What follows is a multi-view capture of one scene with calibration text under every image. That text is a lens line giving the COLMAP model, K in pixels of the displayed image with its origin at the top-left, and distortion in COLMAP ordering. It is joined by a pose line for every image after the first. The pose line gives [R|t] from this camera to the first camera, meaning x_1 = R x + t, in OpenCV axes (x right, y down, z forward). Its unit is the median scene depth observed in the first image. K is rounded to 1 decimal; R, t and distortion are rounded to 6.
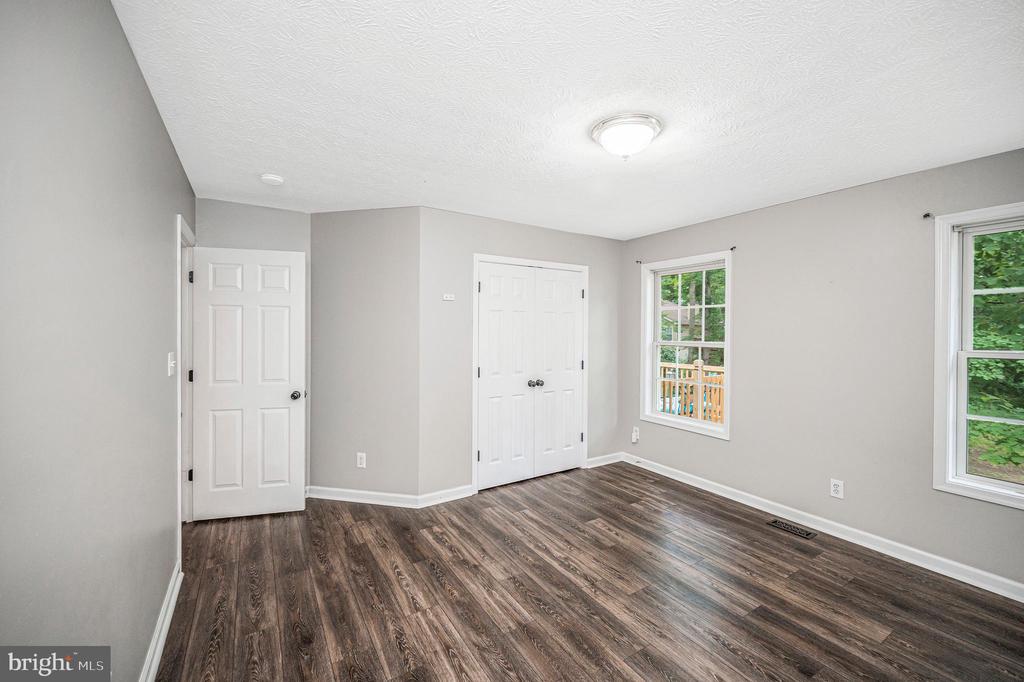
lens RADIAL K [[406.5, 0, 513.6], [0, 406.5, 336.2], [0, 0, 1]] dist [-0.002230, -0.000275]
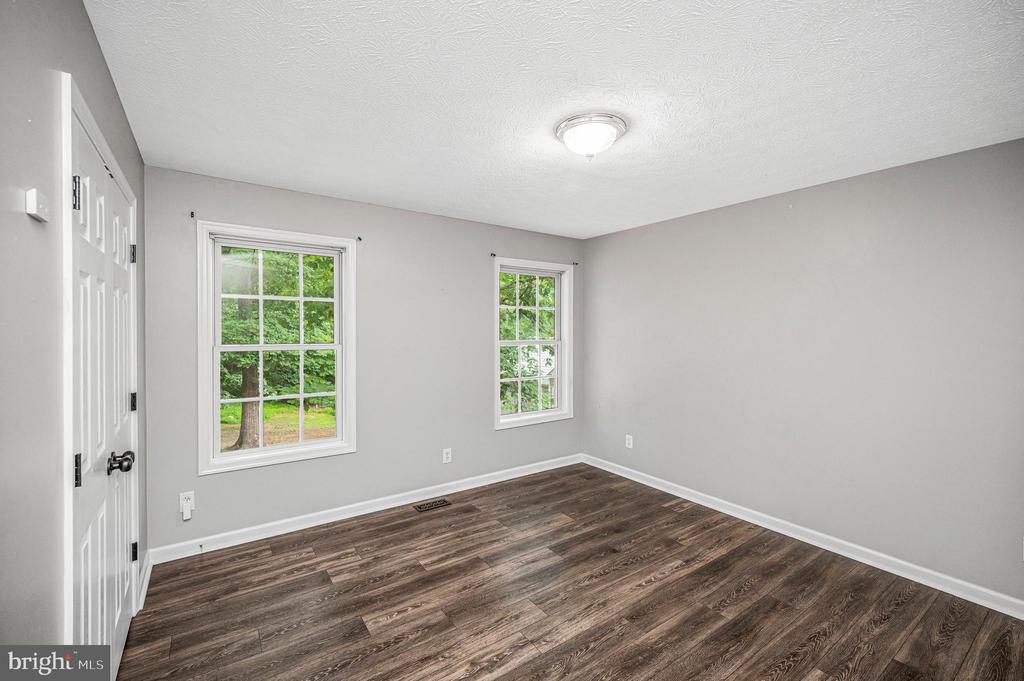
lens RADIAL K [[421.9, 0, 515.5], [0, 421.9, 337.1], [0, 0, 1]] dist [0.002340, -0.000887]
pose [[-0.037010, -0.021649, 0.999080, -0.504388], [0.010689, 0.999700, 0.022059, -0.017538], [-0.999258, 0.011496, -0.036767, 0.832746]]
